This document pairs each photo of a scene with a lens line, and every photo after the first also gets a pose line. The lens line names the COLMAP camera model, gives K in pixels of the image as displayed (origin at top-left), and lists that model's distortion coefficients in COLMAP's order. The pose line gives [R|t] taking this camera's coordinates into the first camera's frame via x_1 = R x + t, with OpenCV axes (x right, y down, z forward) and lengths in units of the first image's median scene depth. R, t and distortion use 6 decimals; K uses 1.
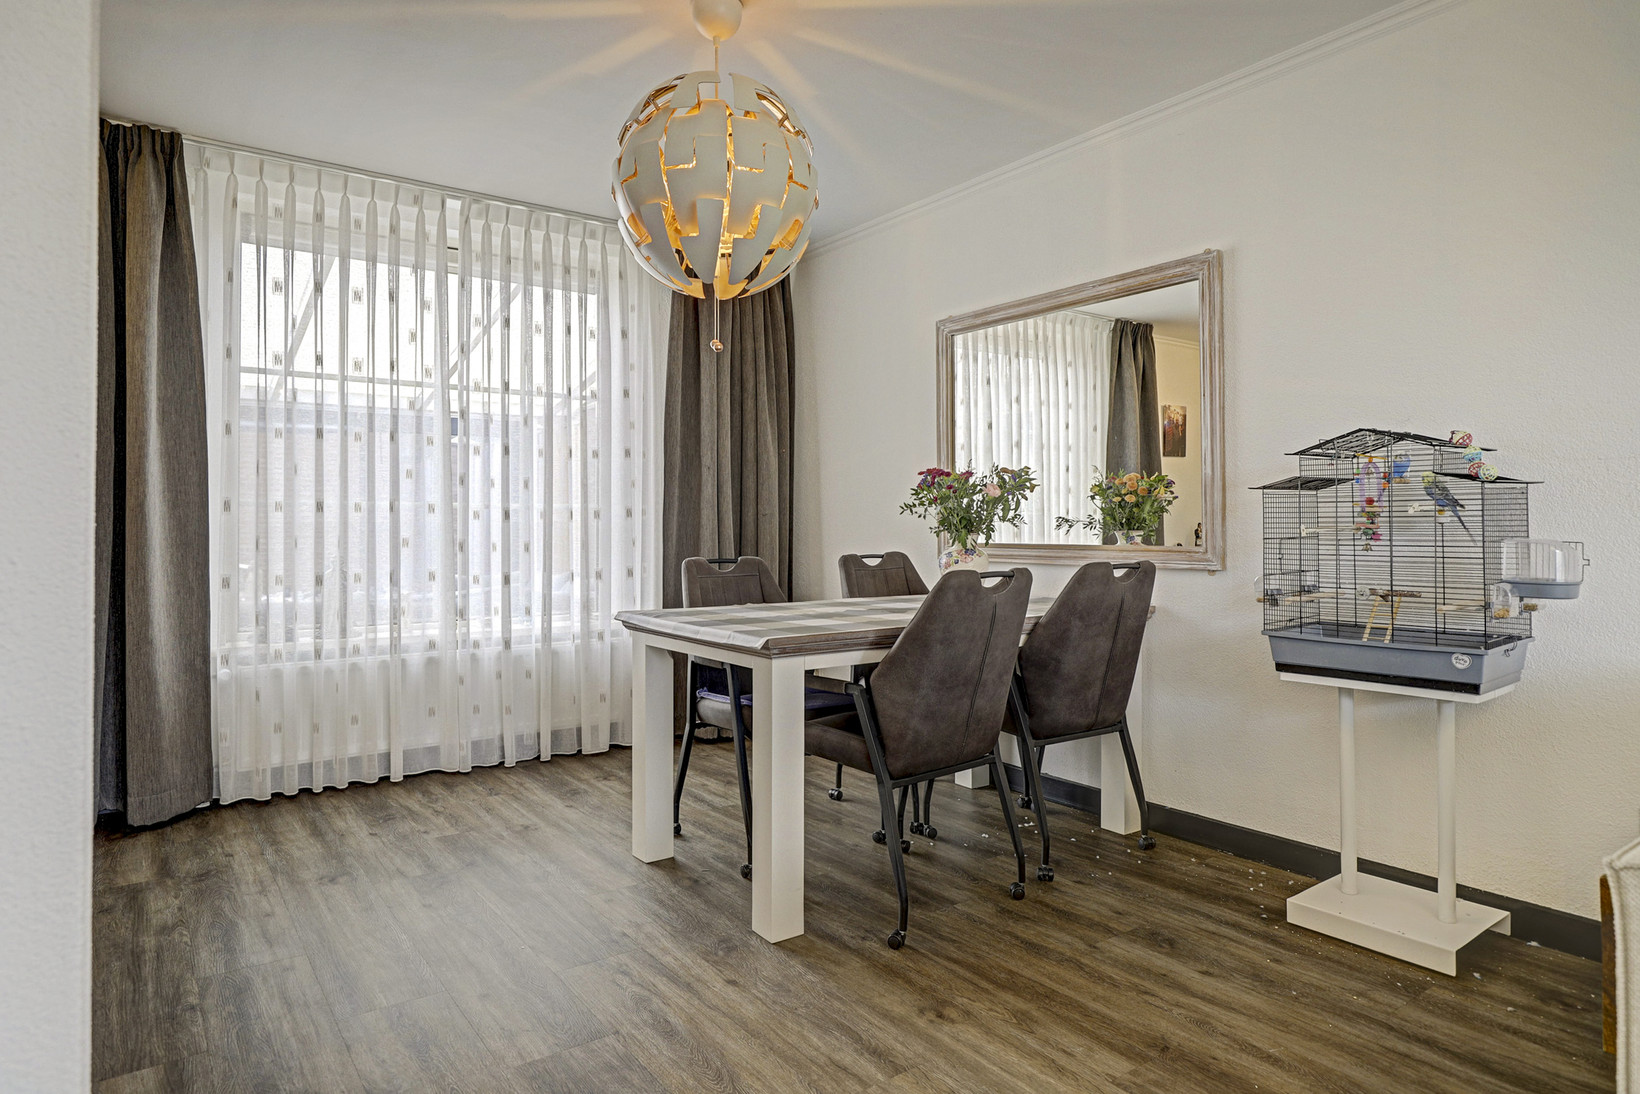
lens RADIAL K [[963.9, 0, 836.1], [0, 963.9, 507.8], [0, 0, 1]] dist [-0.001632, 0.002341]
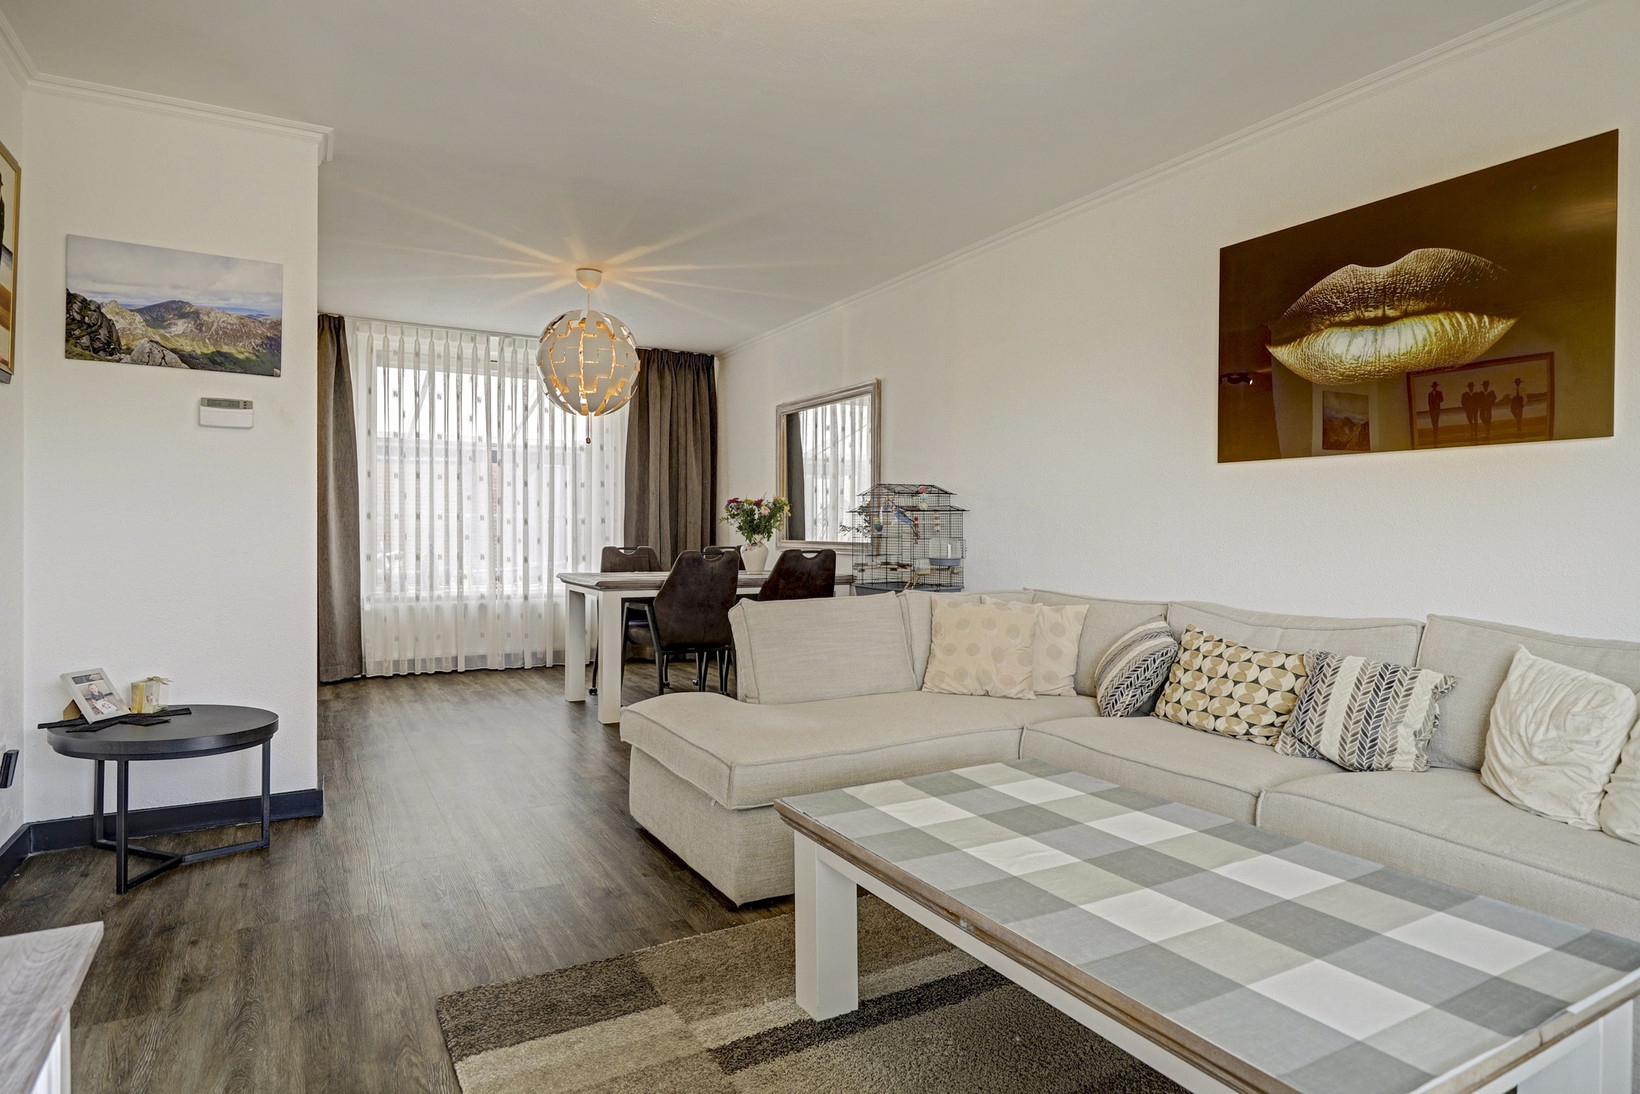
lens RADIAL K [[949.7, 0, 859.2], [0, 949.7, 536.4], [0, 0, 1]] dist [0.000142, -0.002323]
pose [[0.993752, 0.009084, -0.111236, 0.474796], [-0.006262, 0.999650, 0.025698, -0.015103], [0.111431, -0.024841, 0.993462, -0.661744]]
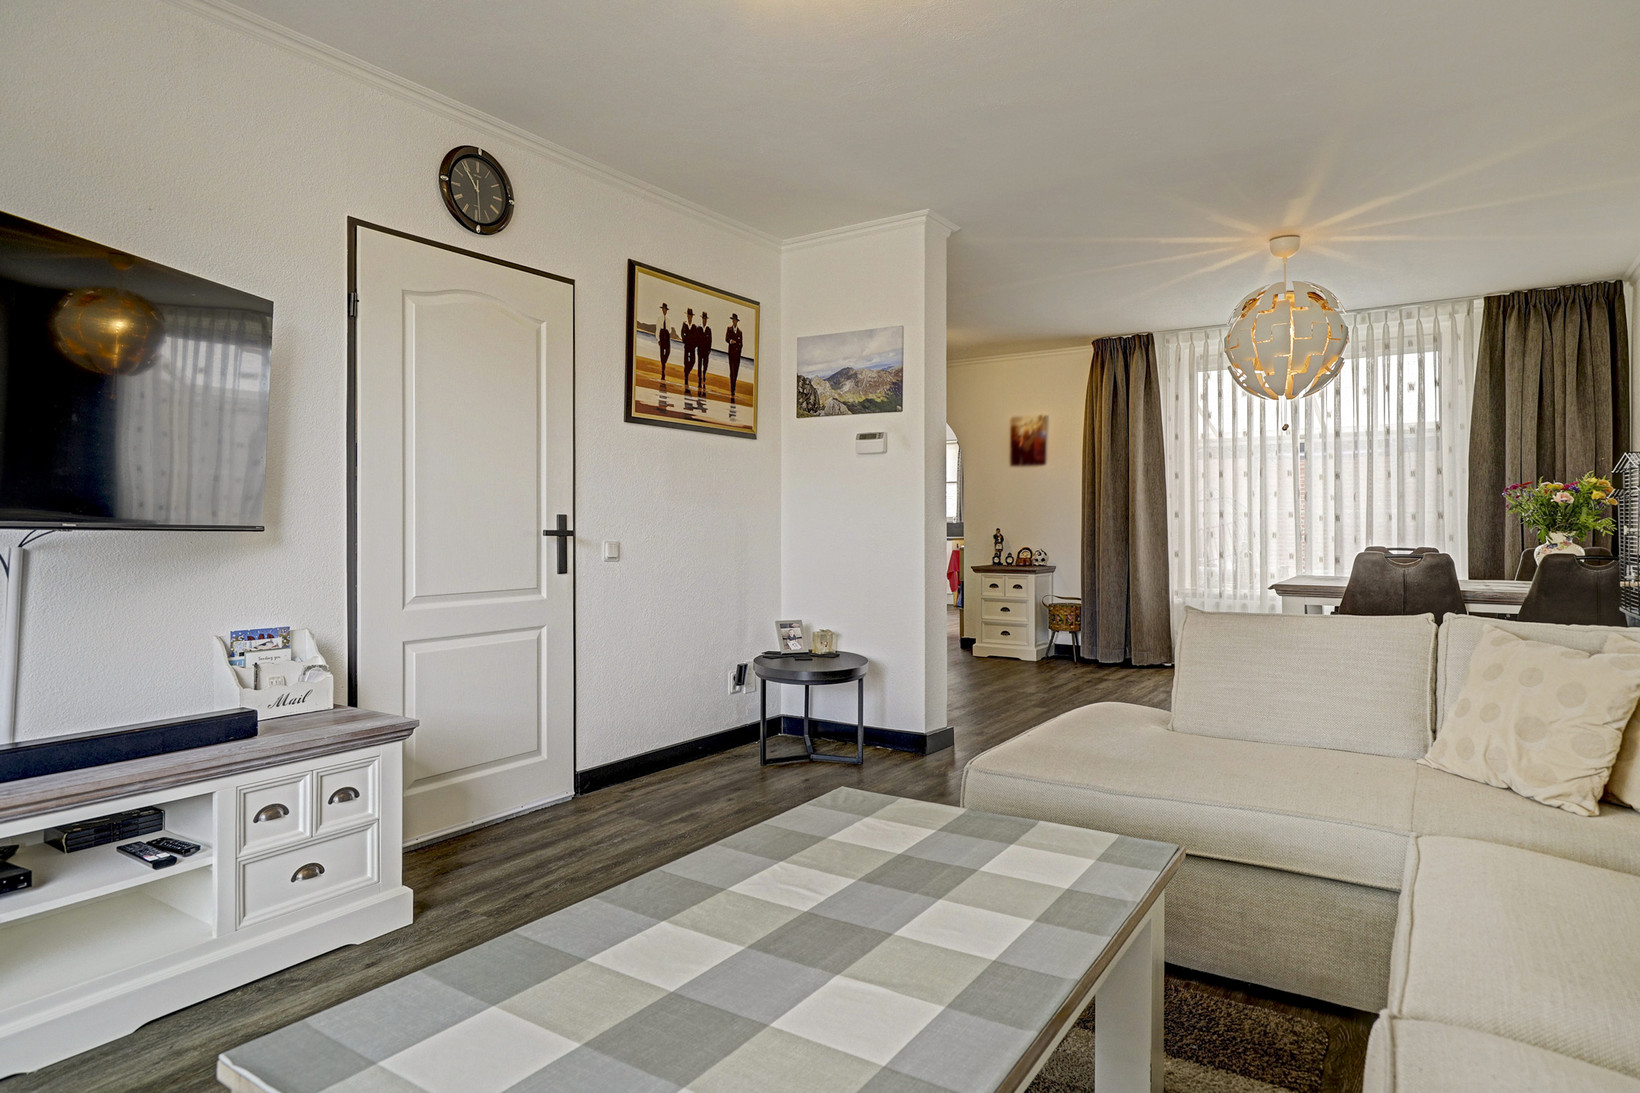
lens RADIAL K [[949.7, 0, 801.0], [0, 949.7, 521.9], [0, 0, 1]] dist [0.000142, -0.002323]
pose [[0.315230, -0.001961, -0.949013, 0.911085], [0.018720, 0.999816, 0.004152, -0.009820], [0.948831, -0.019074, 0.315209, -0.314798]]
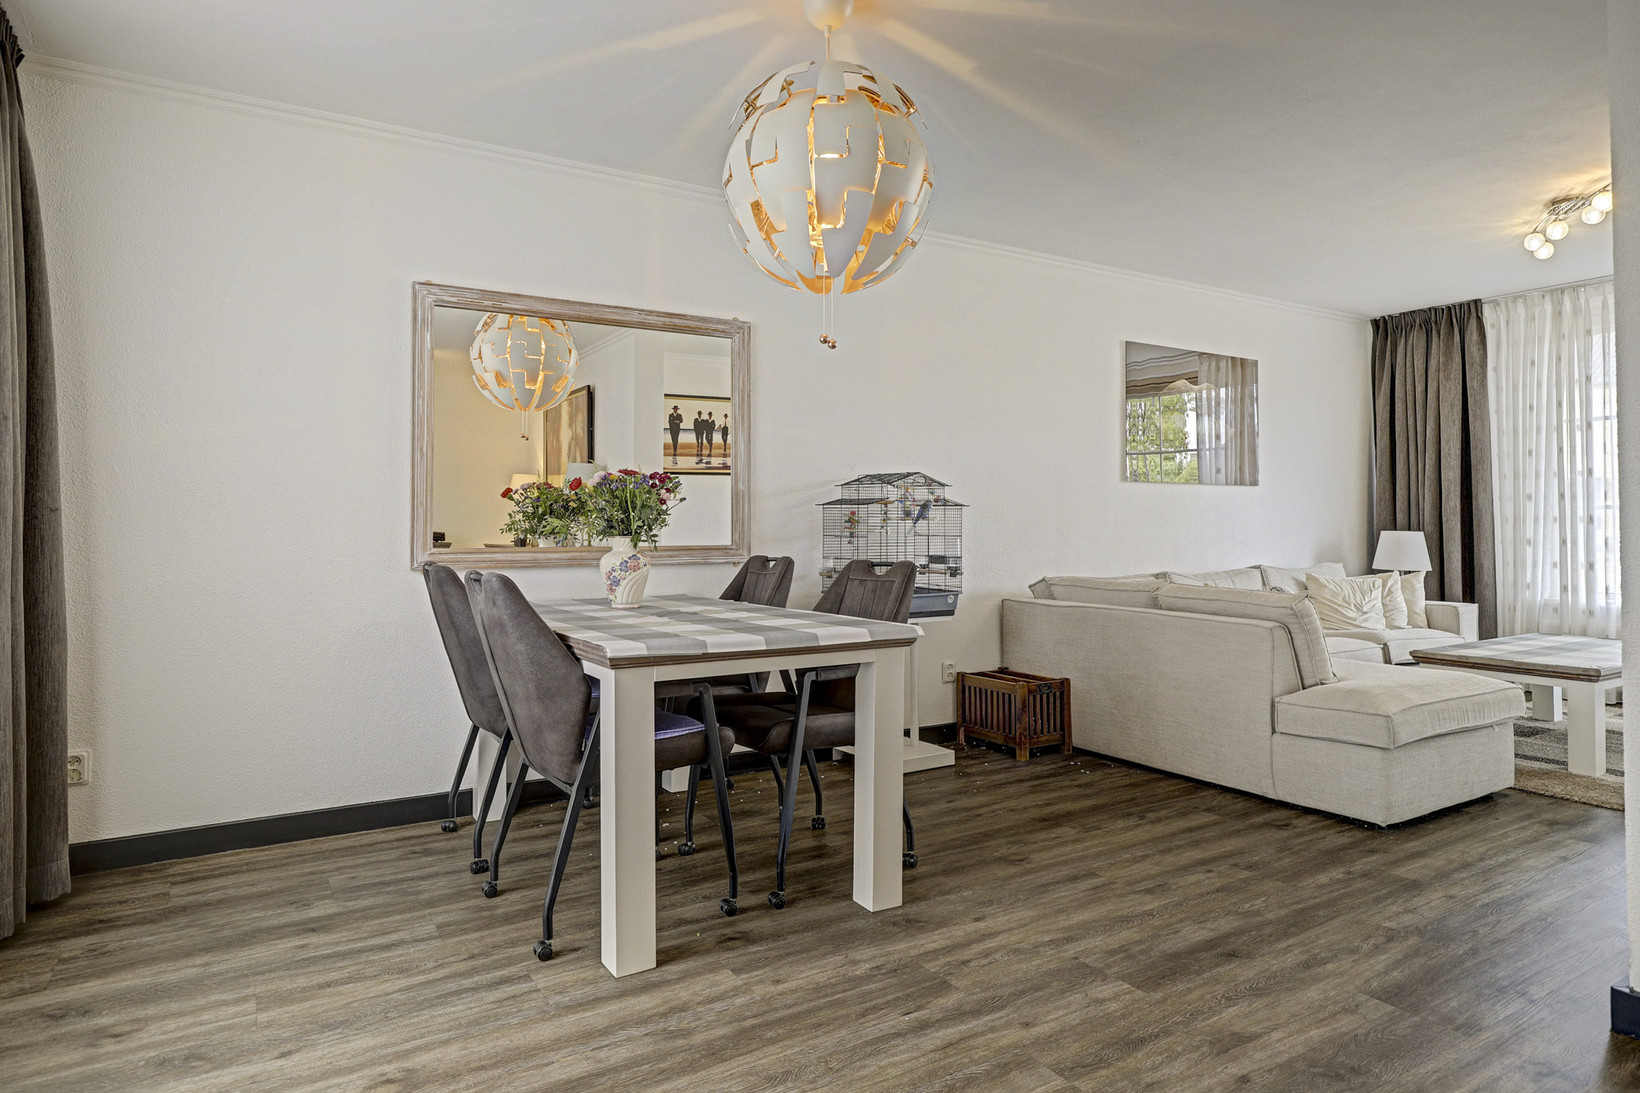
lens RADIAL K [[963.9, 0, 824.5], [0, 963.9, 503.0], [0, 0, 1]] dist [-0.001632, 0.002341]
pose [[0.089625, 0.031006, 0.995493, -0.766092], [-0.015351, 0.999440, -0.029747, 0.017564], [-0.995857, -0.012616, 0.090051, 0.643470]]
